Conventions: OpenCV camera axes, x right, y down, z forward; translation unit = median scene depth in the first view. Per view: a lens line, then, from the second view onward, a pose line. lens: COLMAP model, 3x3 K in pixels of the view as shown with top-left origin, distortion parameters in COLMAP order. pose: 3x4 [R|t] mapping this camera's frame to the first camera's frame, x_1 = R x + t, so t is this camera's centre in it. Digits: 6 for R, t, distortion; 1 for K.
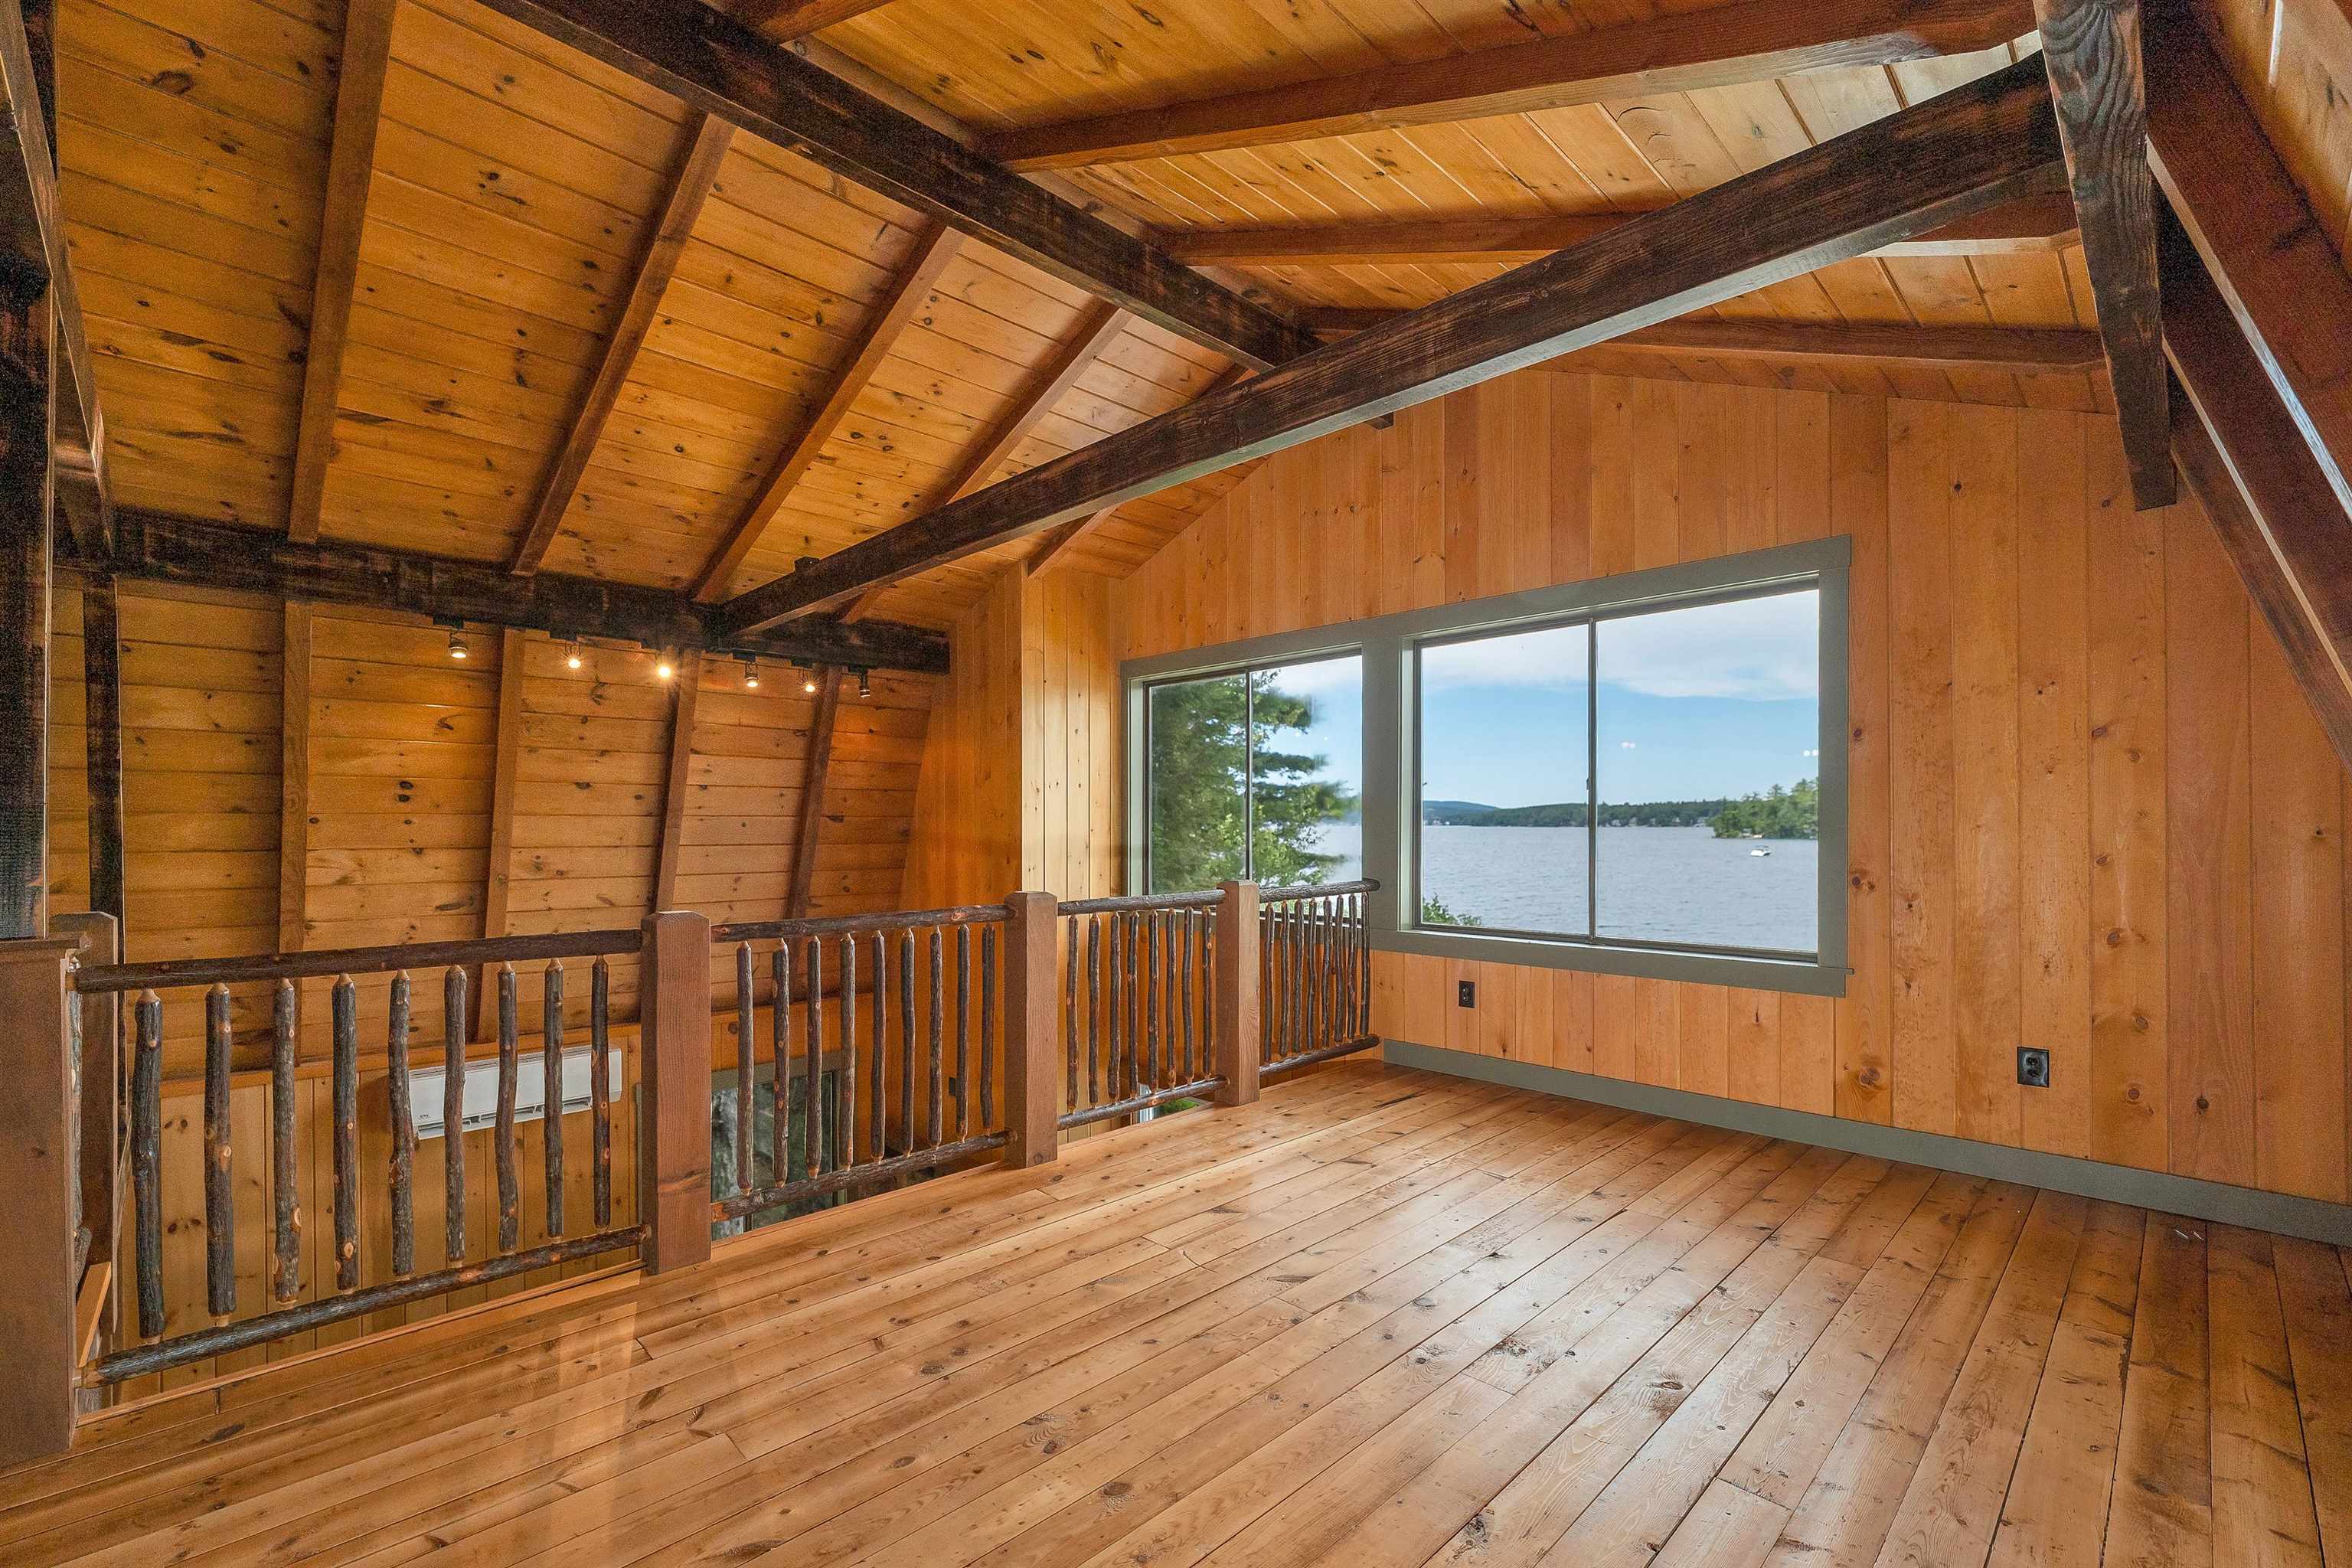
lens RADIAL K [[990.7, 0, 1159.8], [0, 990.7, 820.7], [0, 0, 1]] dist [-0.003585, 0.000075]
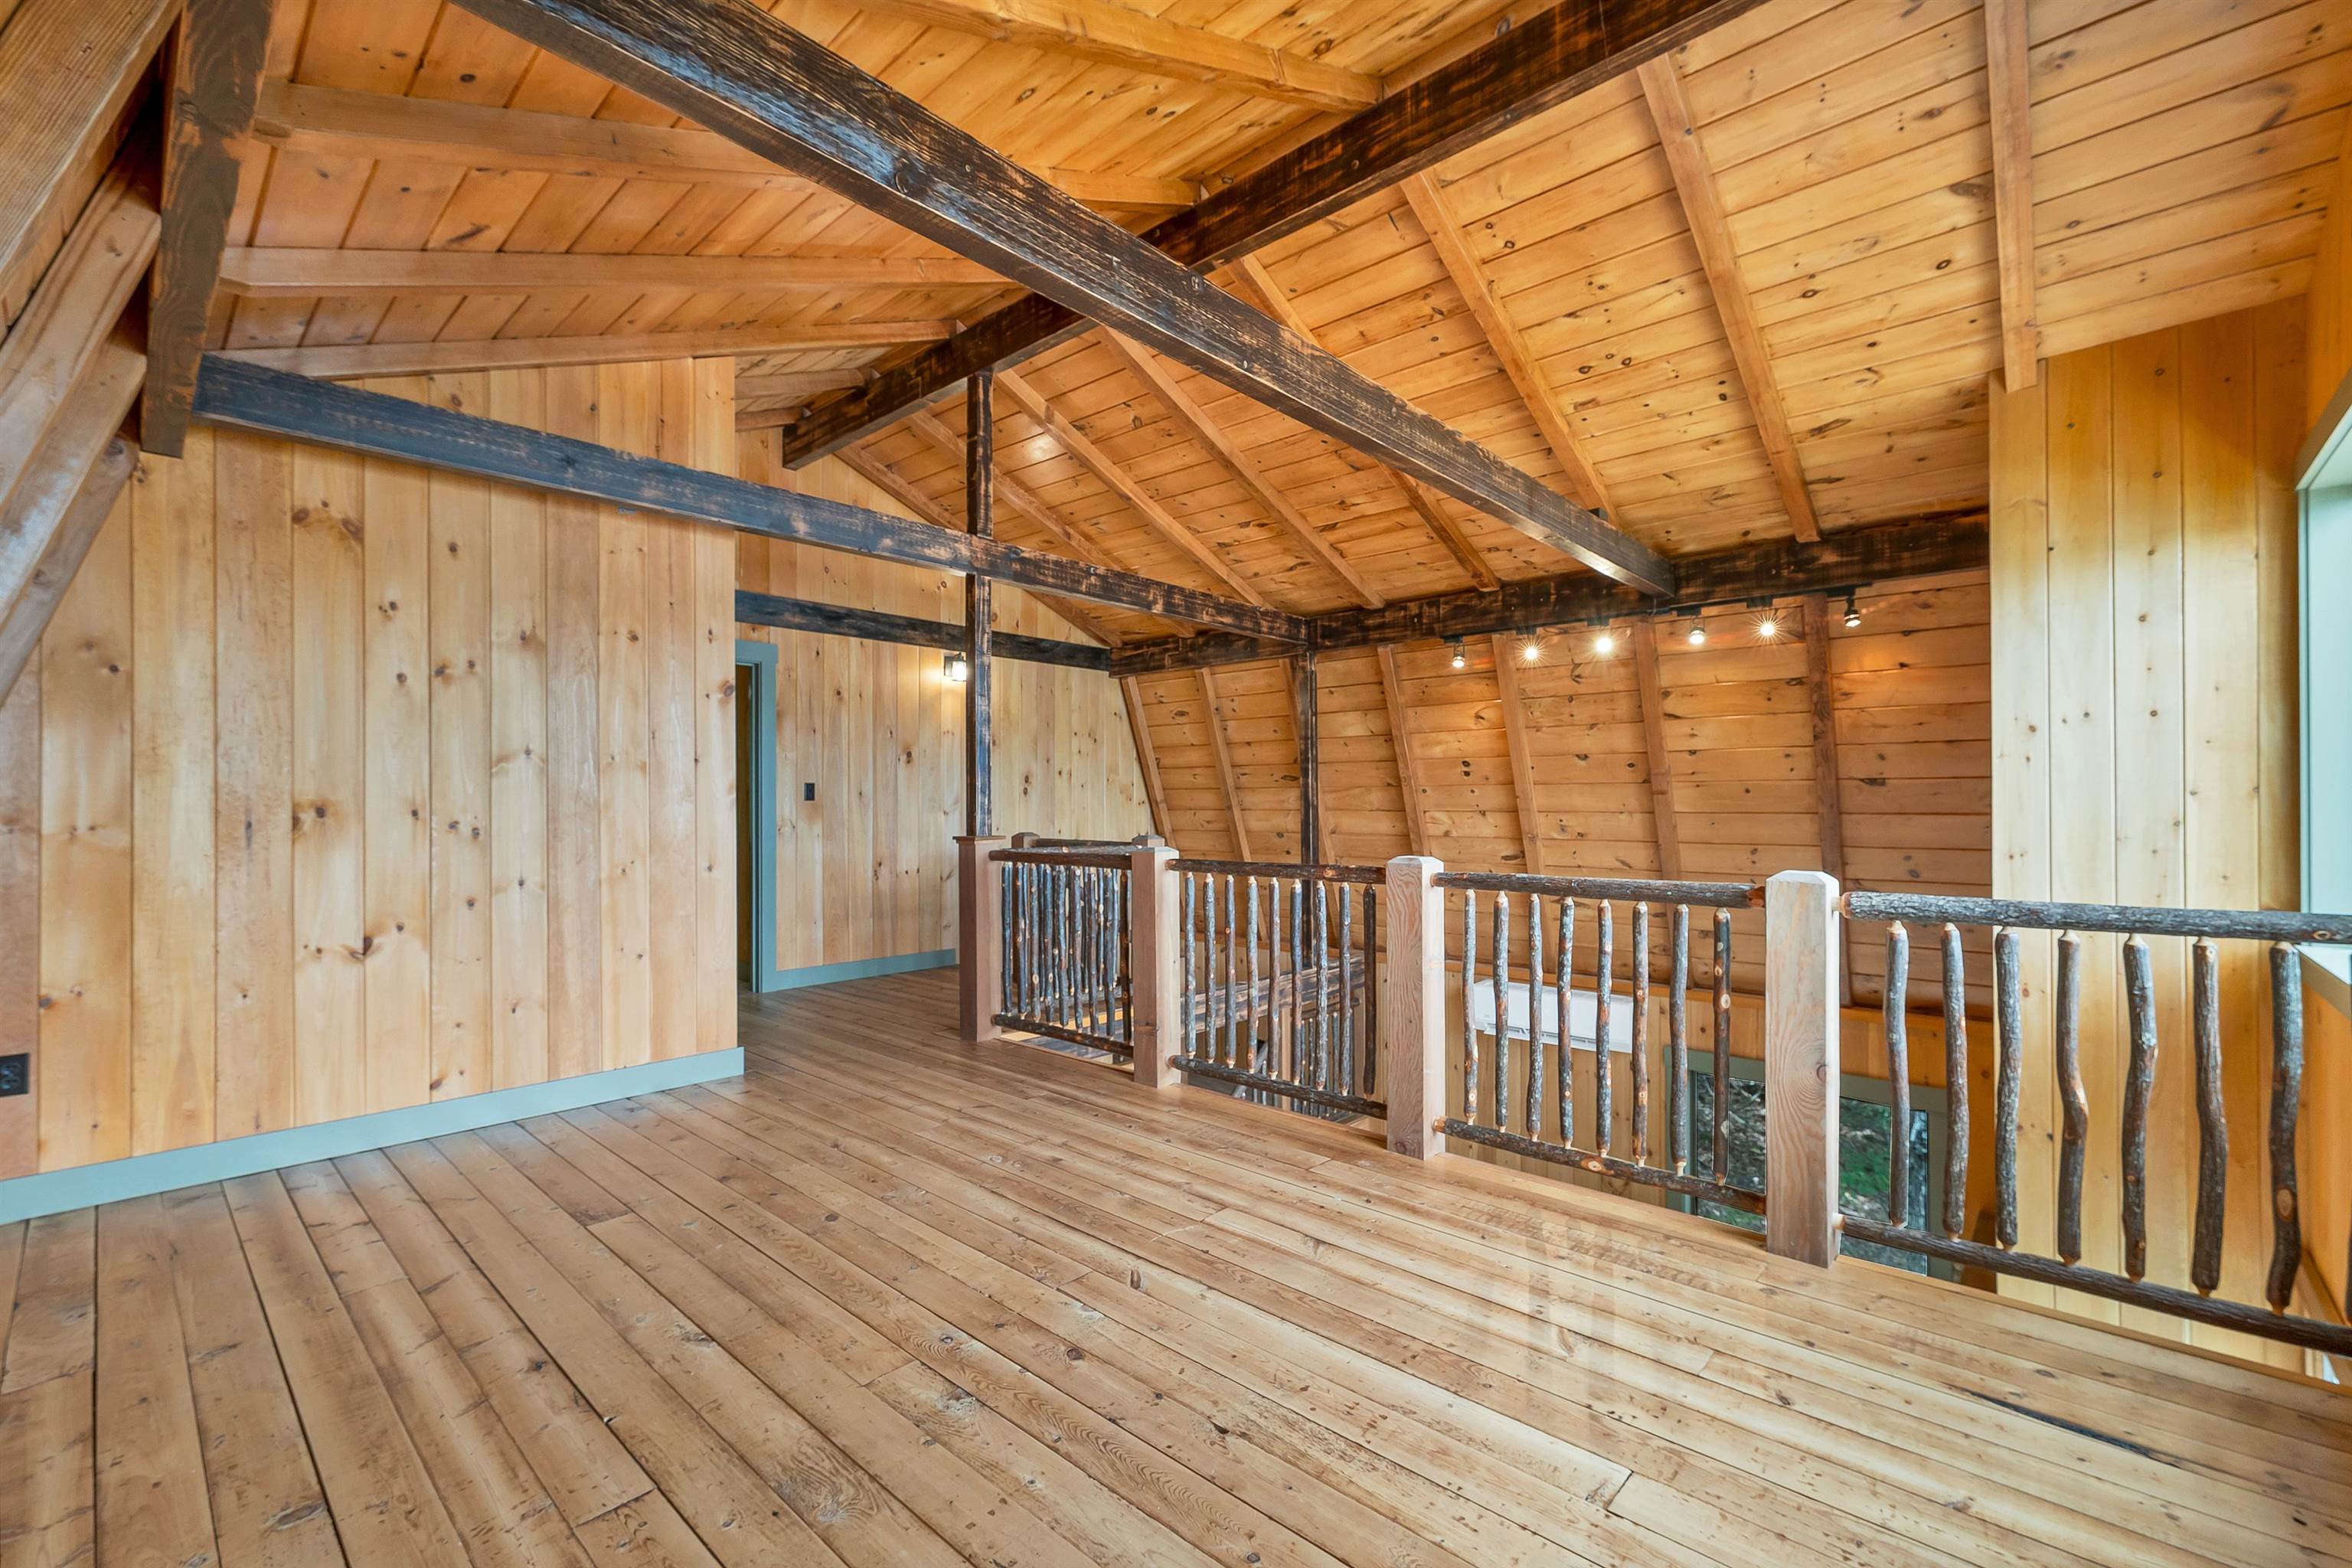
lens RADIAL K [[990.7, 0, 1178.8], [0, 990.7, 795.5], [0, 0, 1]] dist [-0.003585, 0.000075]
pose [[0.069368, -0.007427, -0.997564, 0.579890], [0.008019, 0.999944, -0.006887, 0.013598], [0.997559, -0.007522, 0.069423, 0.542406]]
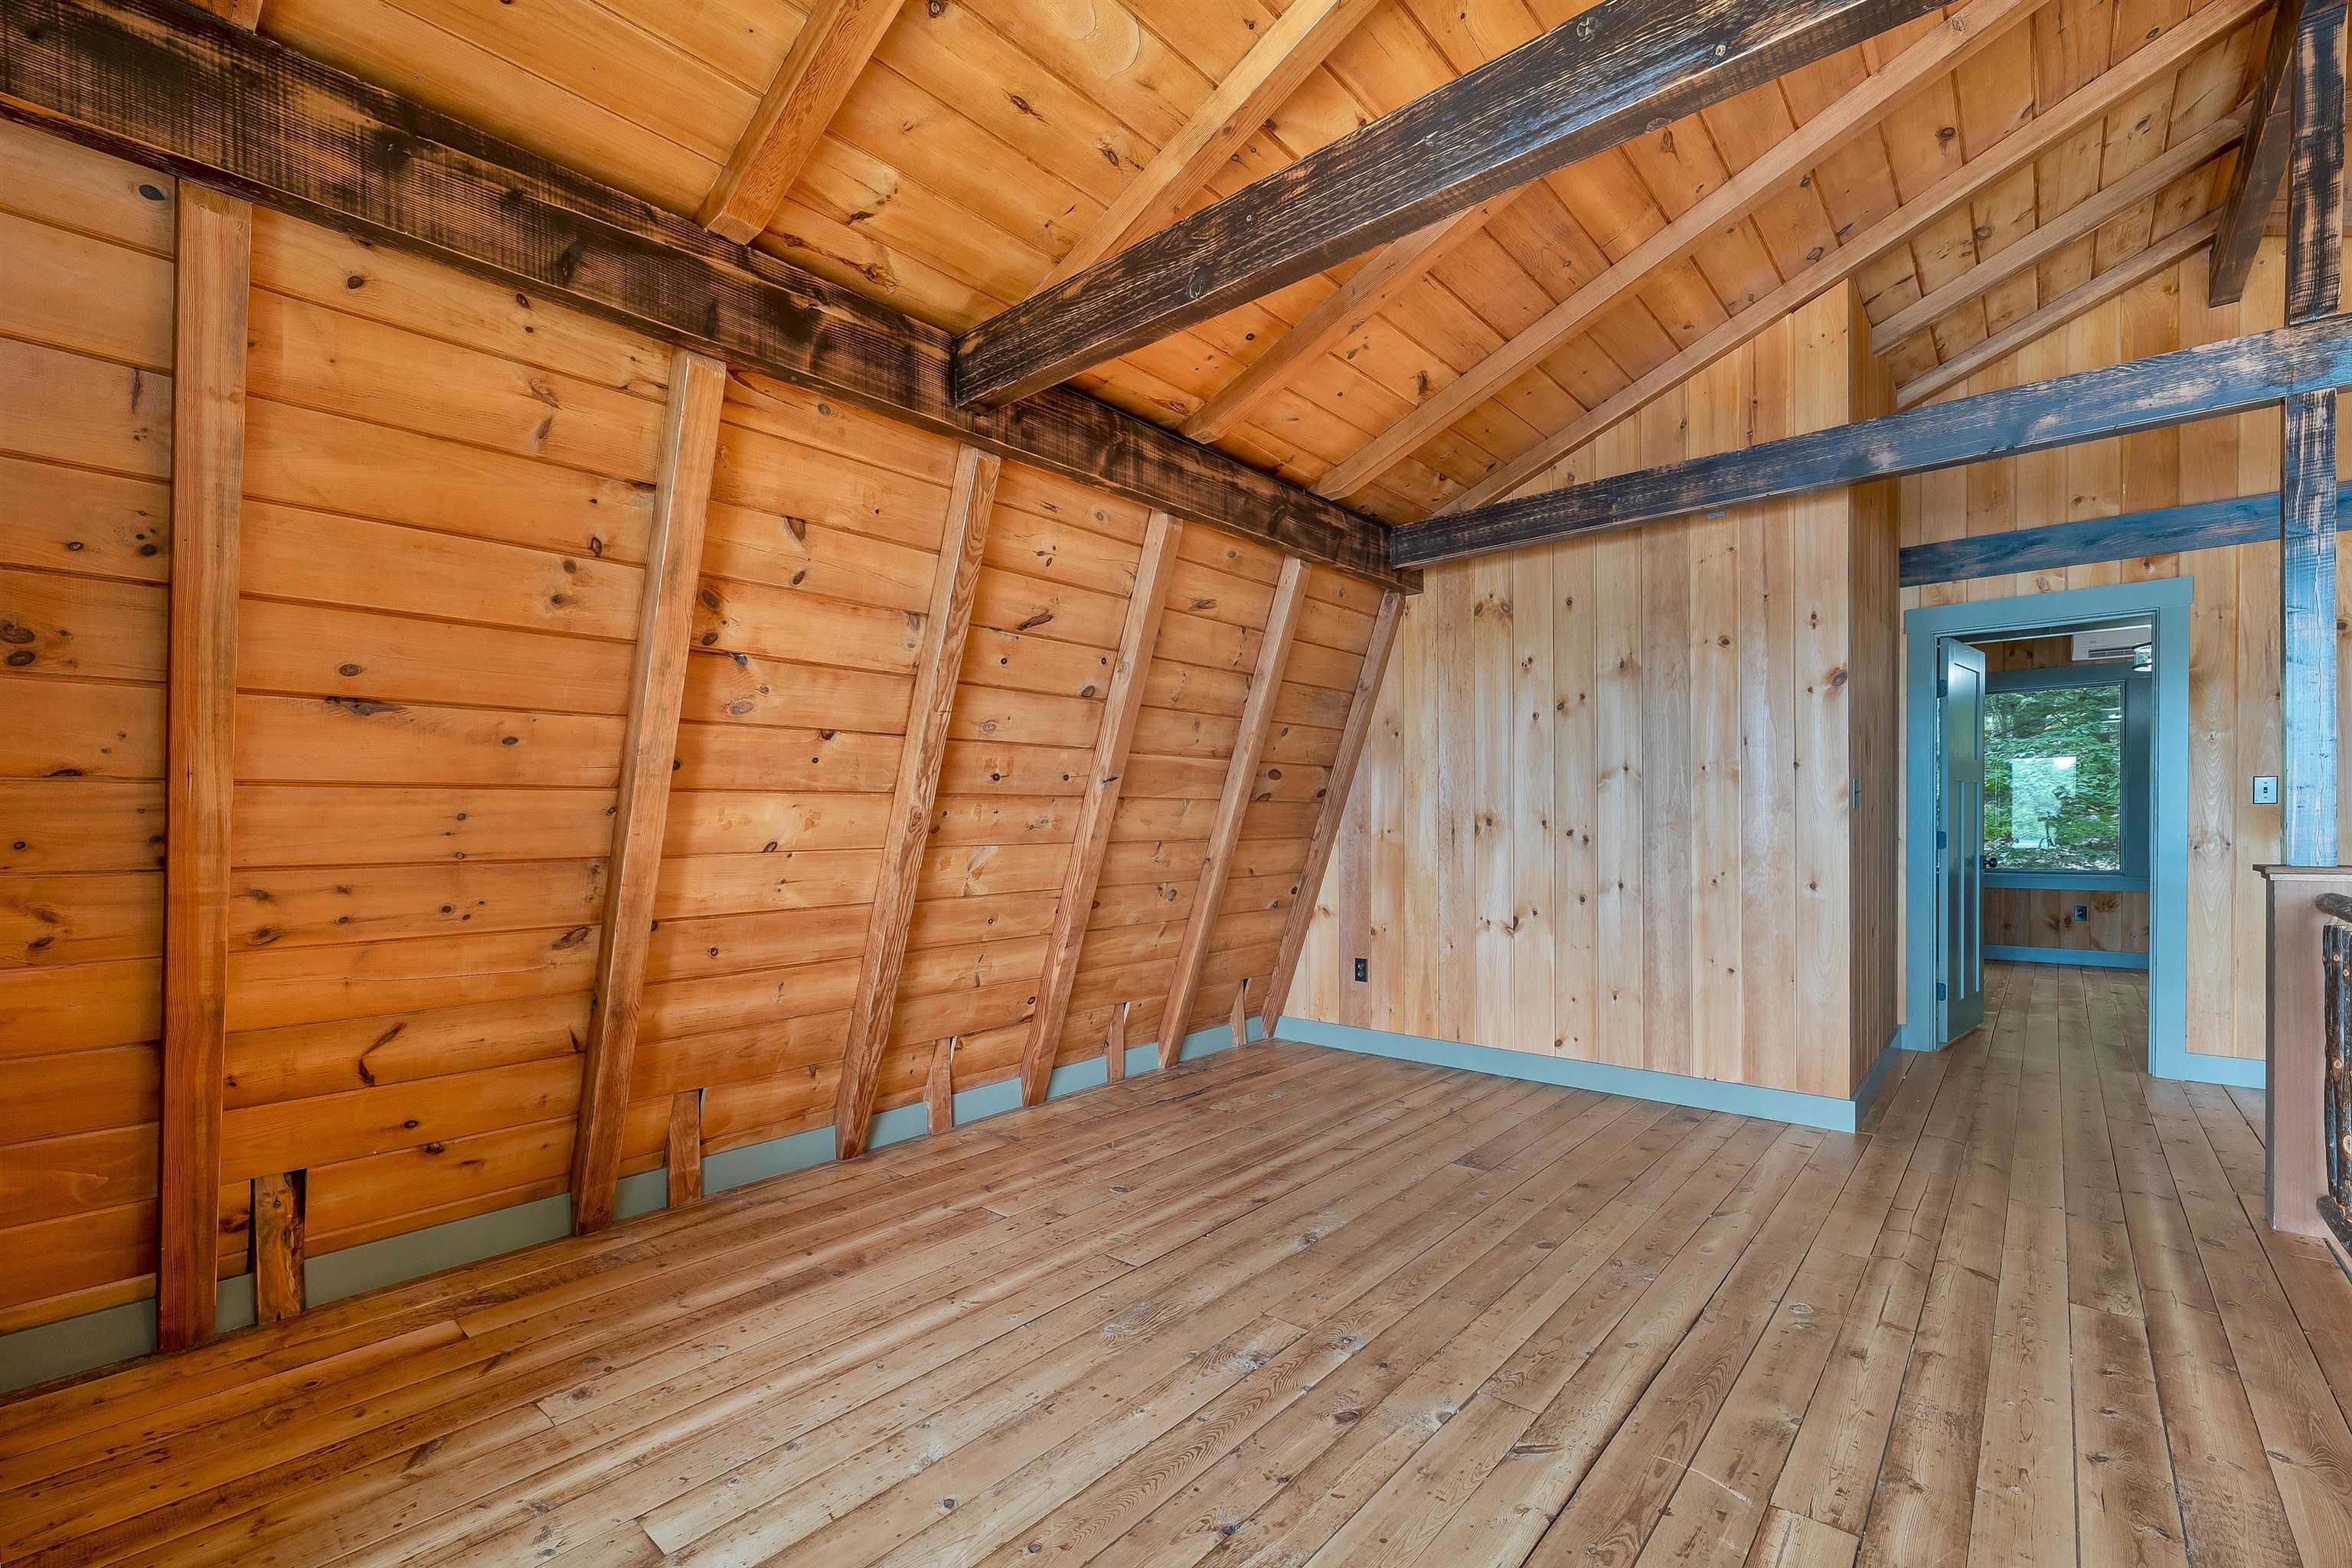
lens RADIAL K [[990.7, 0, 1152.4], [0, 990.7, 835.3], [0, 0, 1]] dist [-0.003585, 0.000075]
pose [[-0.995953, 0.011874, -0.089085, 0.251231], [0.011127, 0.999899, 0.008872, 0.016483], [0.089181, 0.007845, -0.995985, 0.915681]]
